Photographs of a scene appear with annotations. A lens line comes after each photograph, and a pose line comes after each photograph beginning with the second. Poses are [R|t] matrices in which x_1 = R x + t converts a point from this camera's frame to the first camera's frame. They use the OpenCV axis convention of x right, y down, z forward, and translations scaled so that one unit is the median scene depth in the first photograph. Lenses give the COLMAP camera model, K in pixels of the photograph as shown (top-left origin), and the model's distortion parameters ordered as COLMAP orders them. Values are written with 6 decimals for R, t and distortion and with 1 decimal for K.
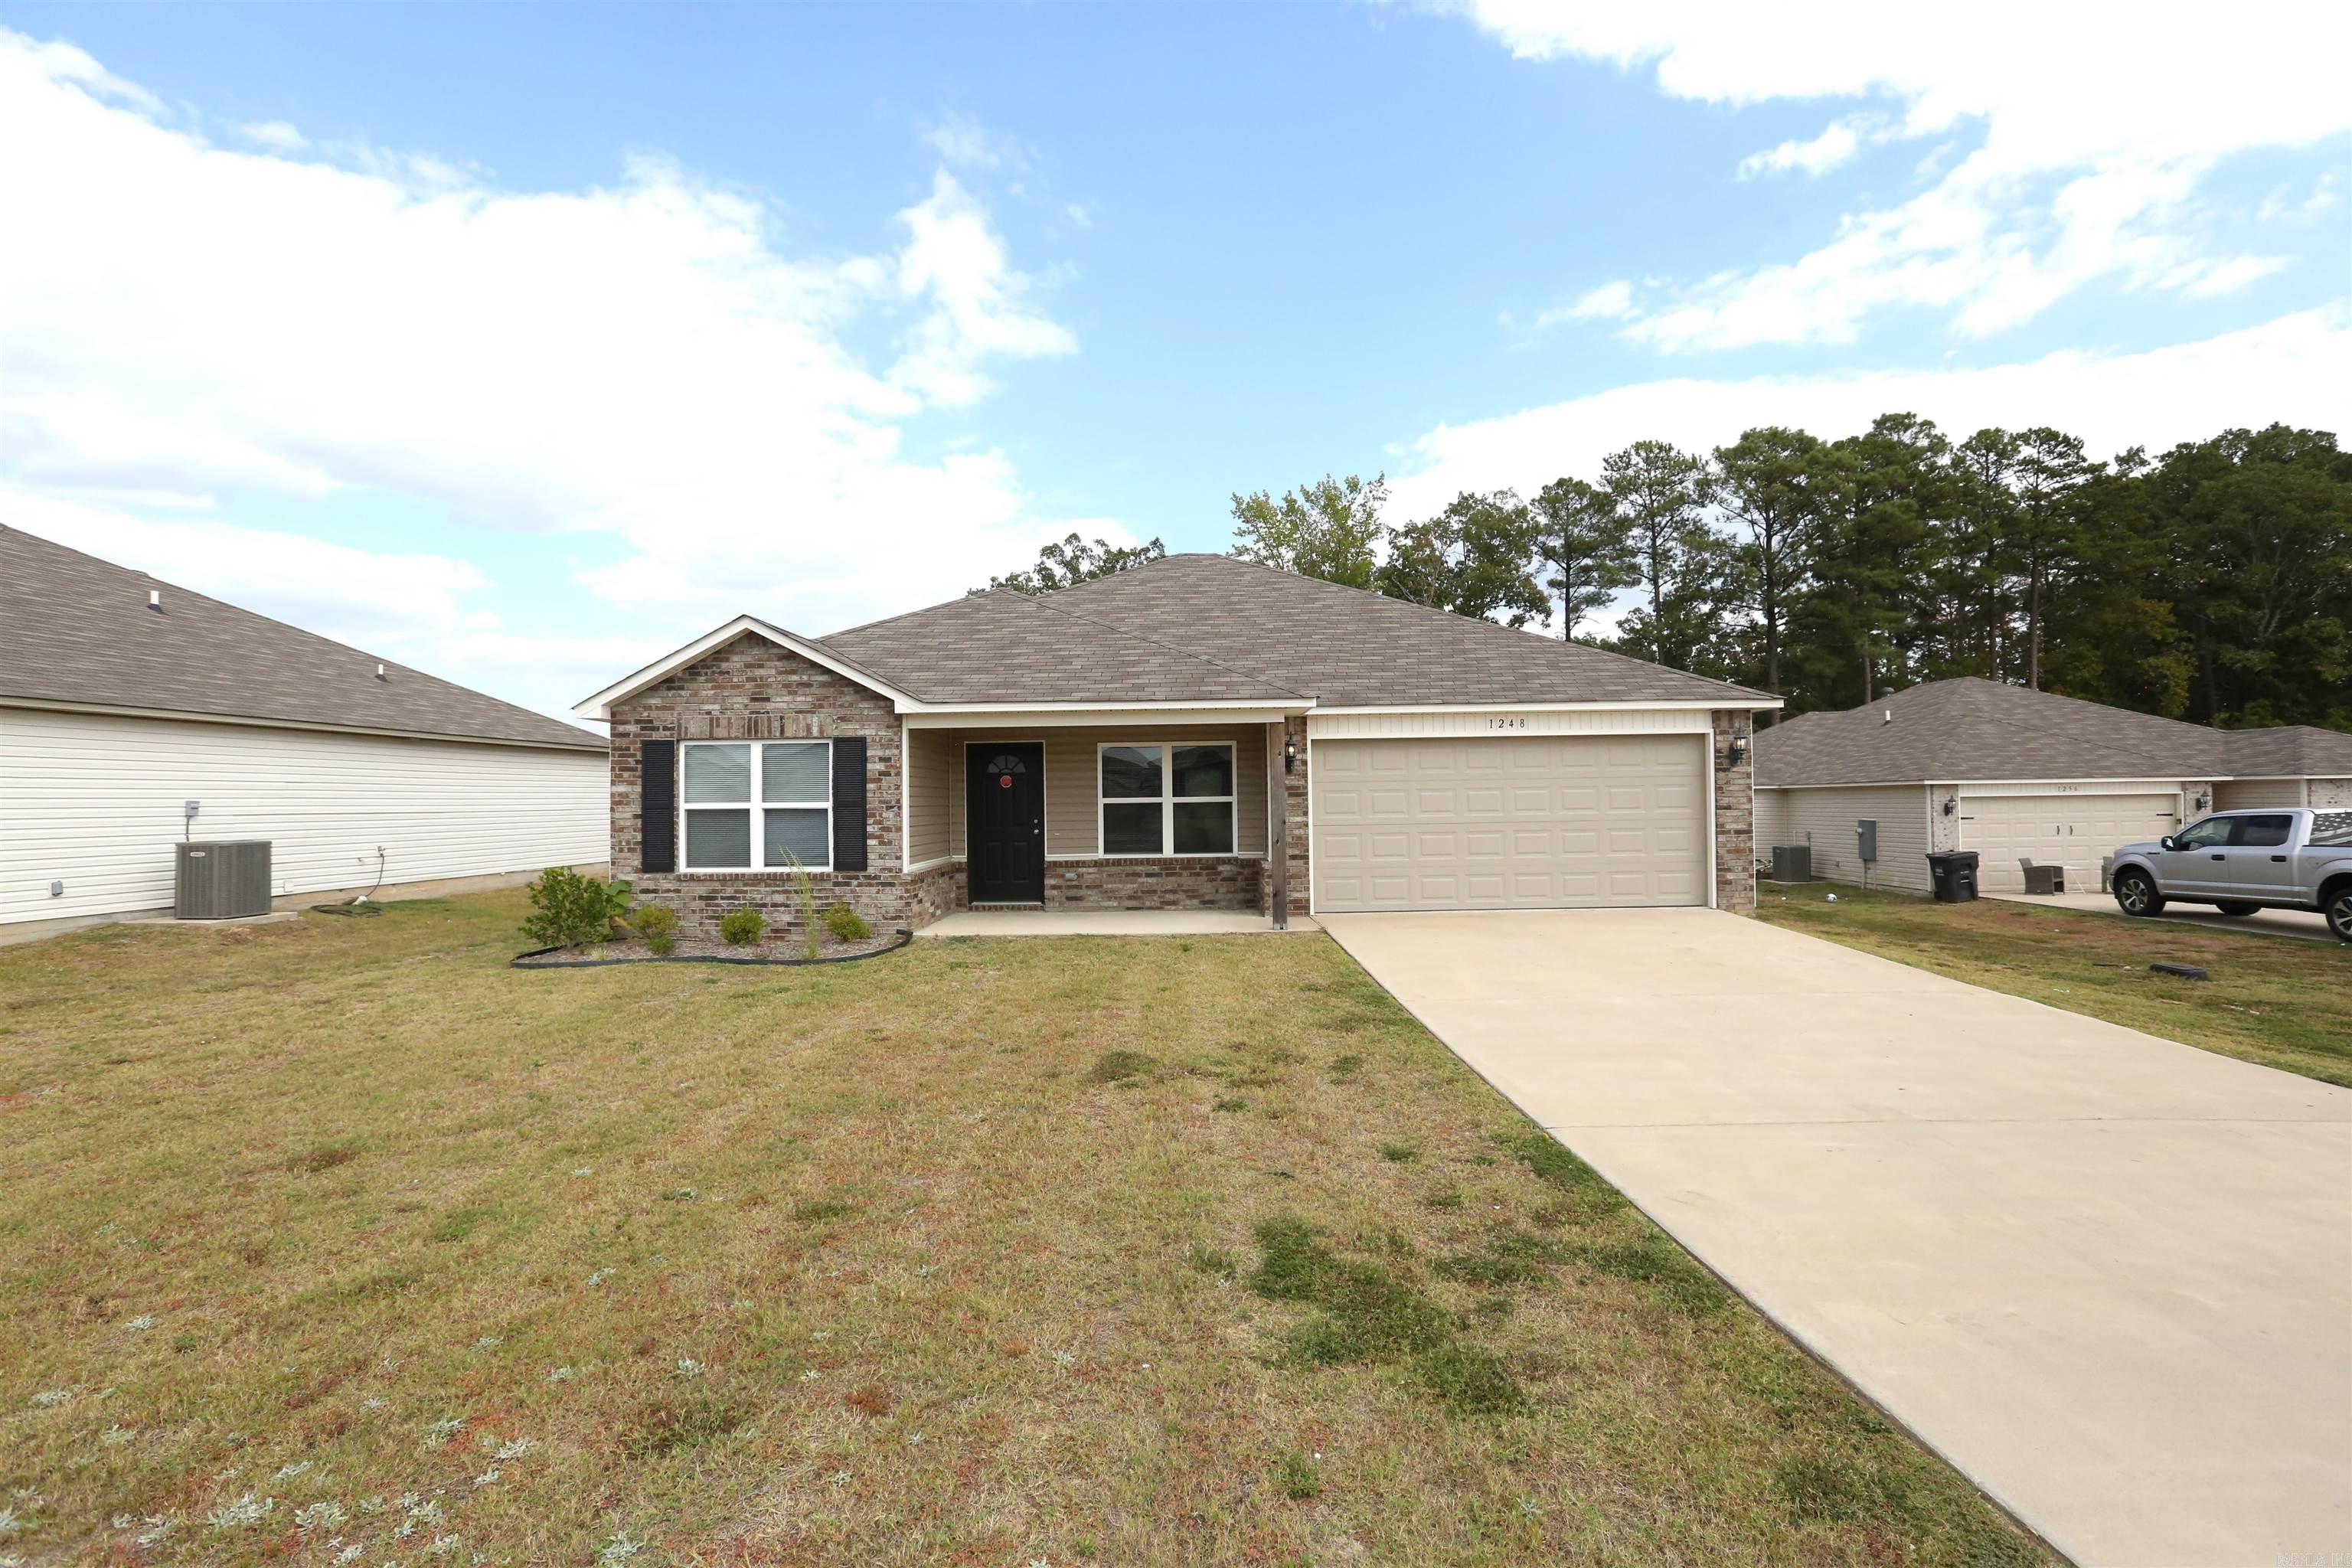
lens RADIAL K [[1063.9, 0, 1171.8], [0, 1063.9, 786.3], [0, 0, 1]] dist [-0.075107, 0.037199]
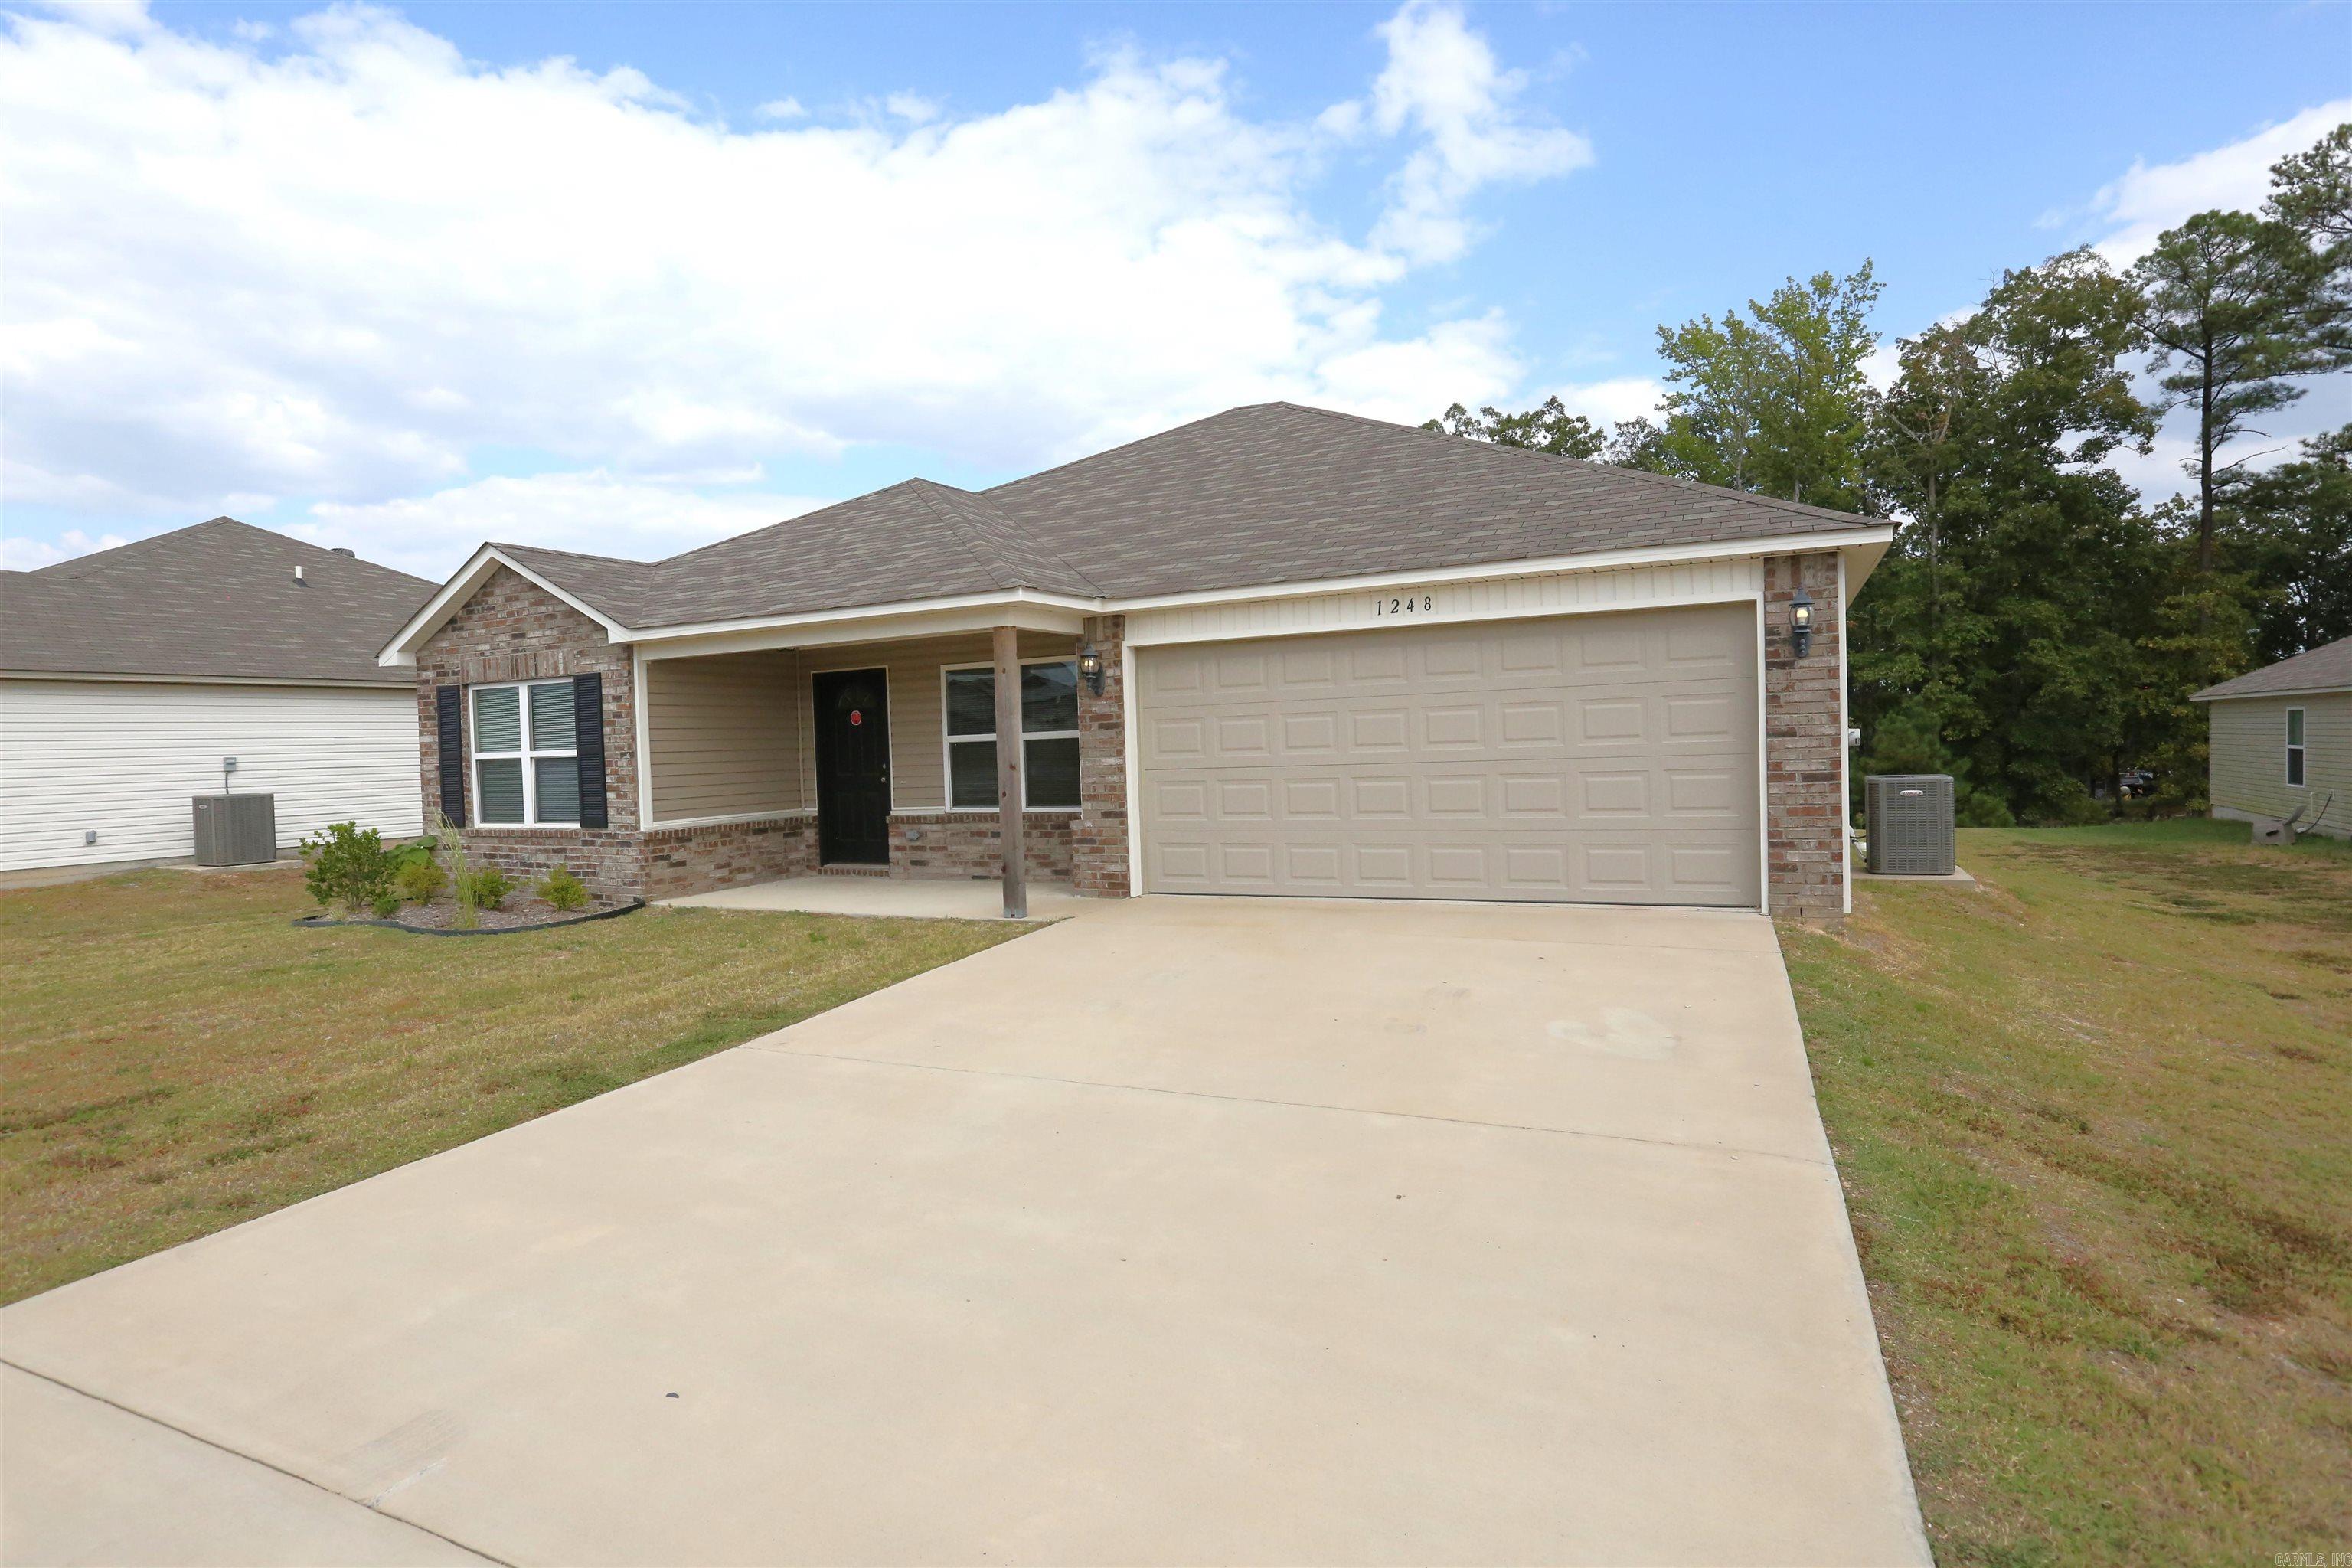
lens RADIAL K [[1202.2, 0, 1170.5], [0, 1202.2, 780.5], [0, 0, 1]] dist [-0.067032, 0.044832]
pose [[0.907739, -0.004593, -0.419509, 0.490408], [0.027644, 0.998422, 0.048886, 0.005716], [0.418623, -0.055973, 0.906434, 0.288876]]
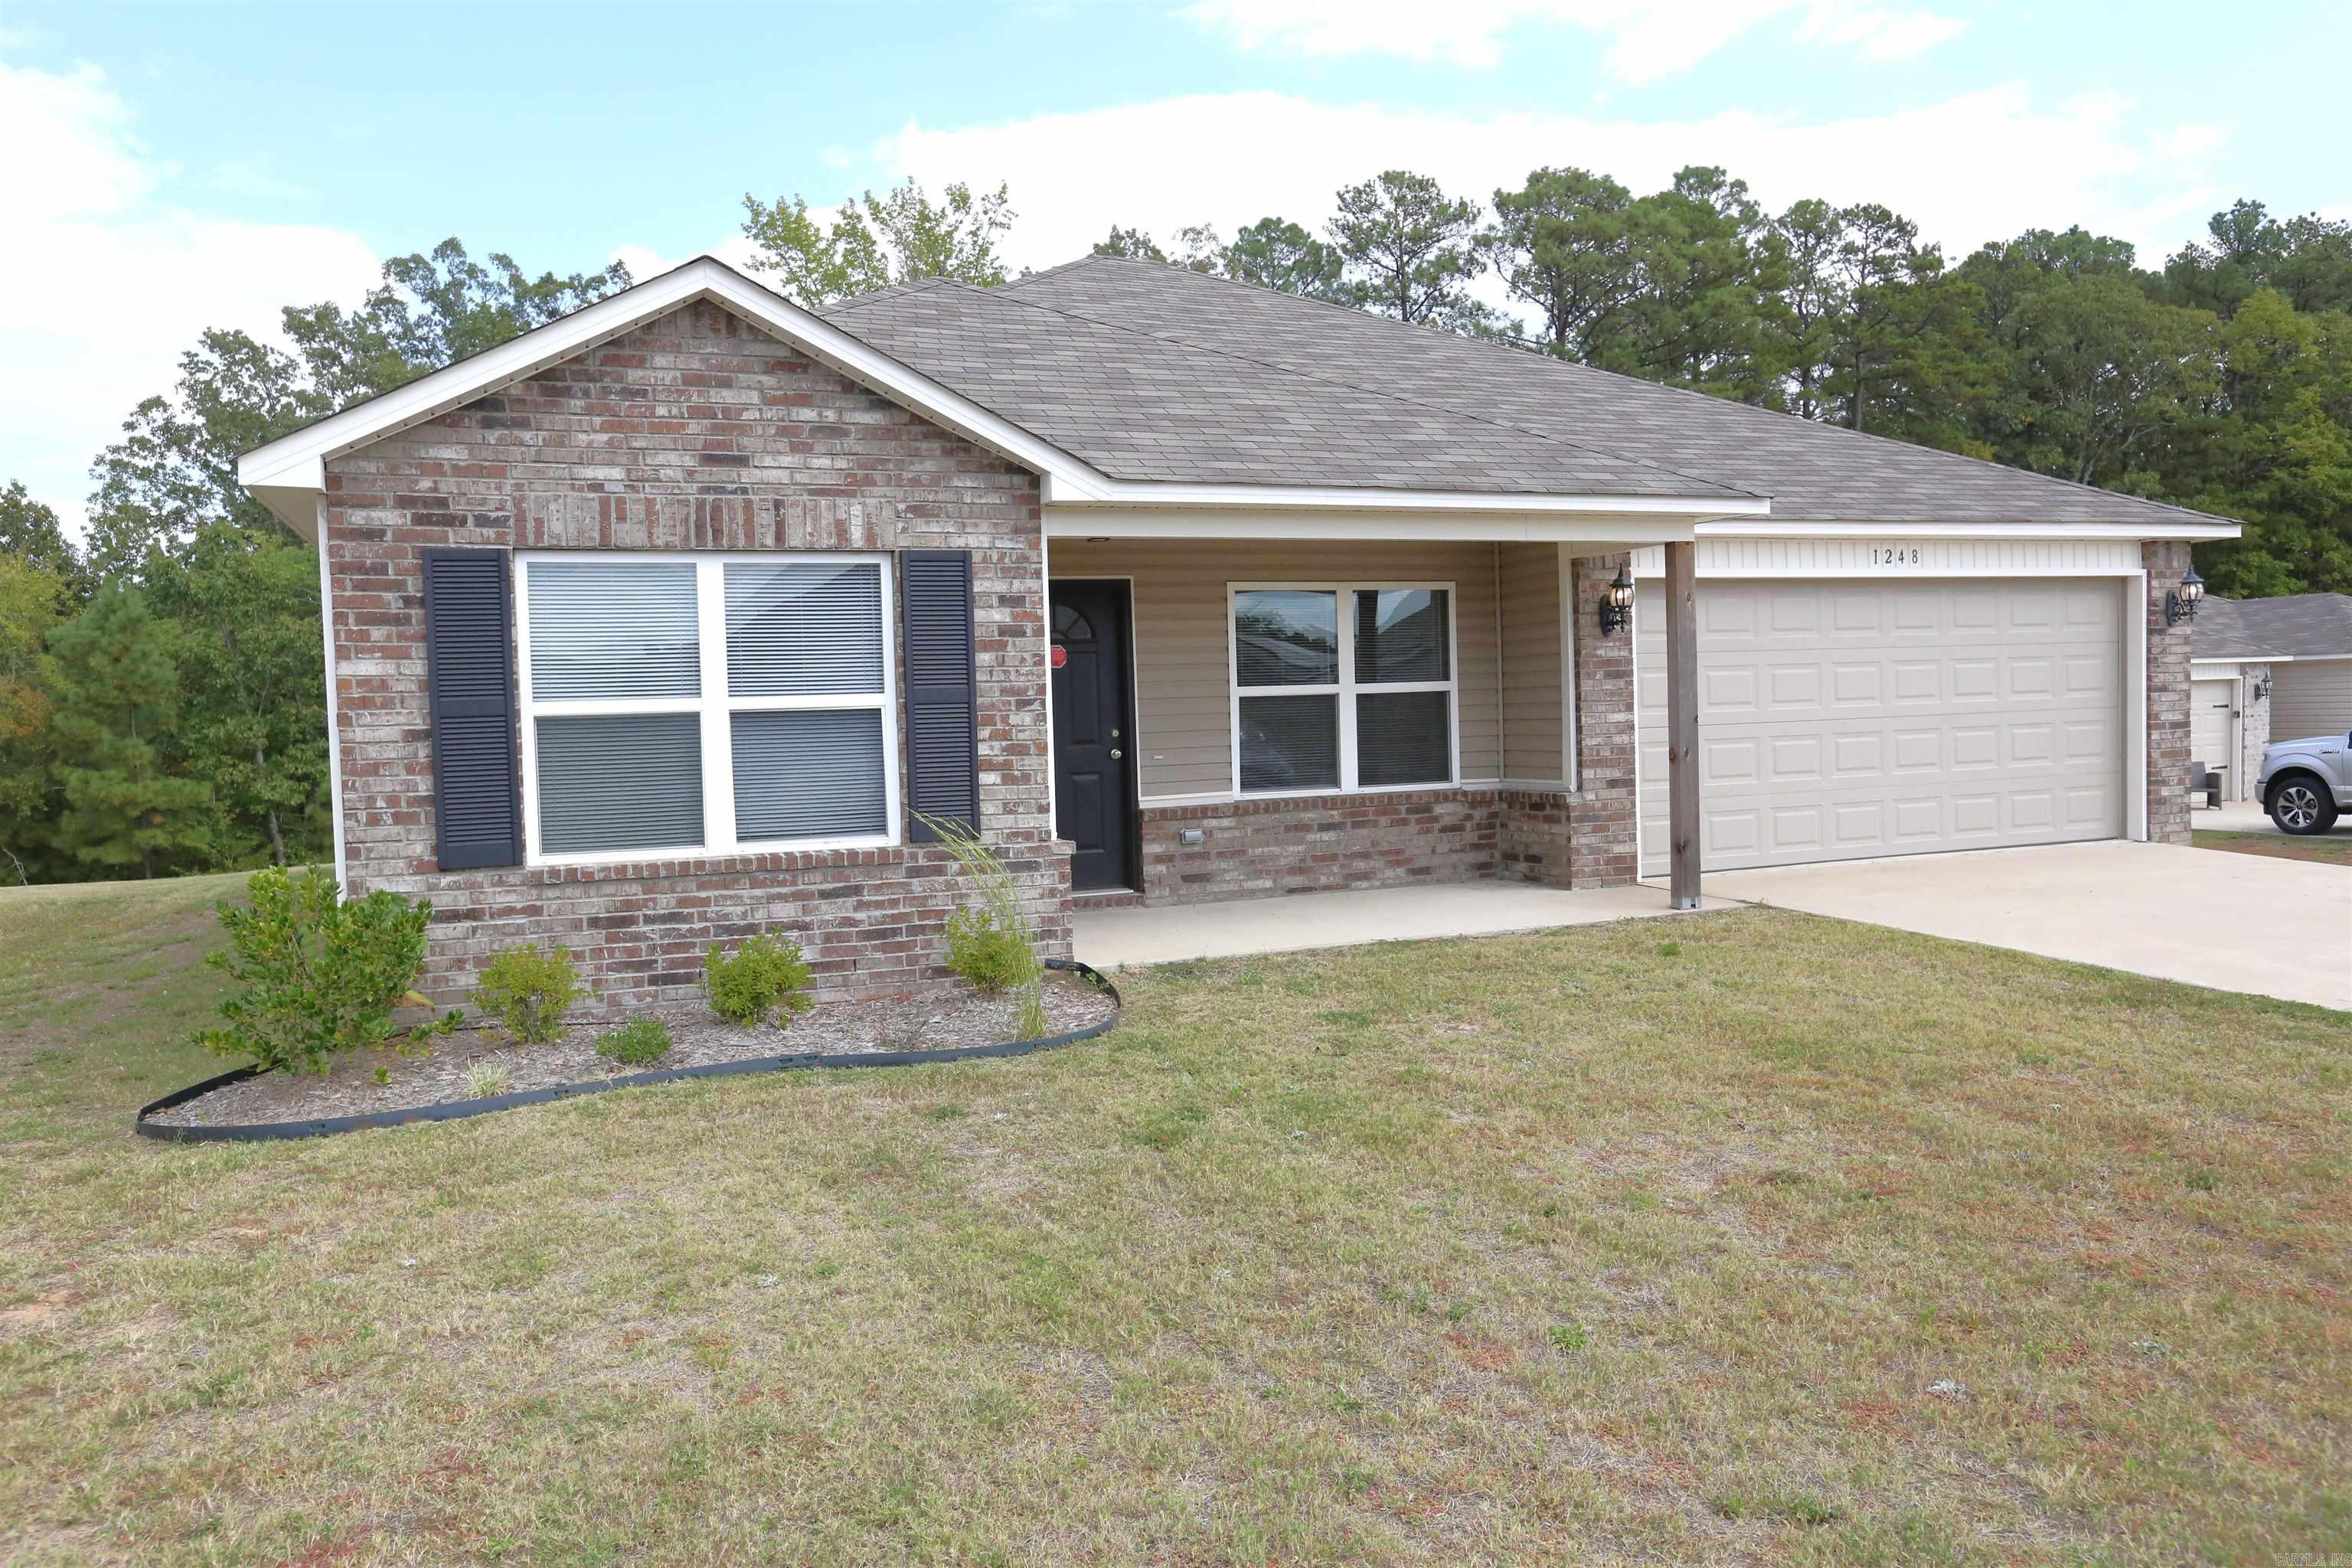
lens RADIAL K [[1655.6, 0, 1176.0], [0, 1655.6, 784.0], [0, 0, 1]] dist [-0.060740, 0.135494]
pose [[0.921644, -0.033242, 0.386611, -0.448091], [0.013079, 0.998419, 0.054668, 0.015123], [-0.387817, -0.045328, 0.920621, 0.270197]]
